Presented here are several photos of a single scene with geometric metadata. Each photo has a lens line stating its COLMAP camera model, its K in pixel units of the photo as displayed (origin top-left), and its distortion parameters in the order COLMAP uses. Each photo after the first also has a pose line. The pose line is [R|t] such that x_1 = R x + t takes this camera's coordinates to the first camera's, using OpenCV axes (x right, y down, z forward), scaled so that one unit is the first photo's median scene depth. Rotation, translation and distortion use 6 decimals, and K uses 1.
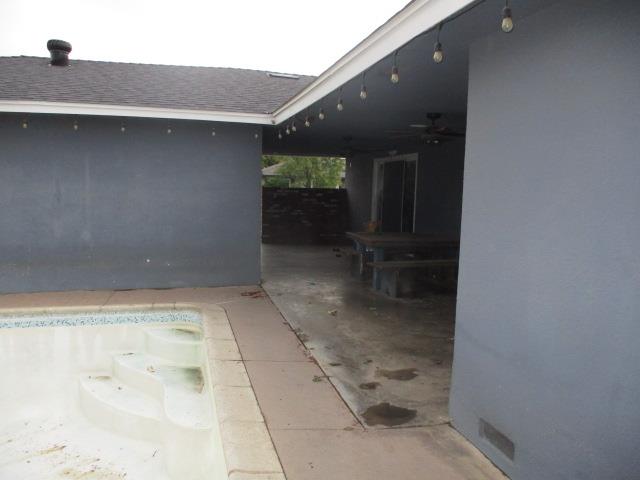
lens RADIAL K [[534.1, 0, 319.8], [0, 534.1, 241.0], [0, 0, 1]] dist [-0.013771, 0.000304]
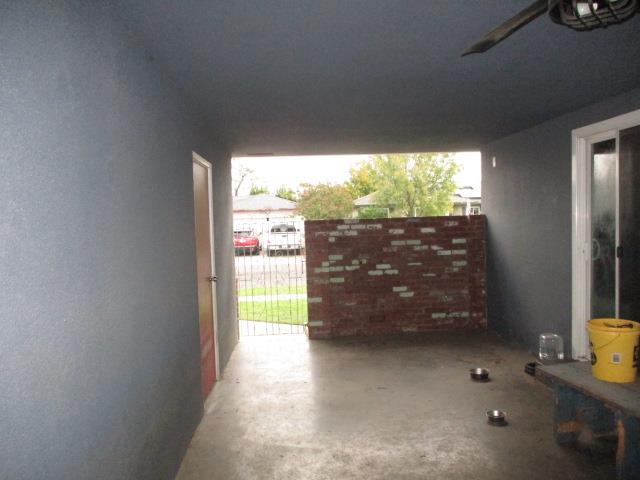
lens RADIAL K [[534.1, 0, 318.5], [0, 534.1, 240.5], [0, 0, 1]] dist [-0.013771, 0.000304]
pose [[0.979075, -0.045249, -0.198406, -0.001796], [0.033146, 0.997405, -0.063909, -0.050380], [0.200783, 0.055996, 0.978034, 0.514138]]
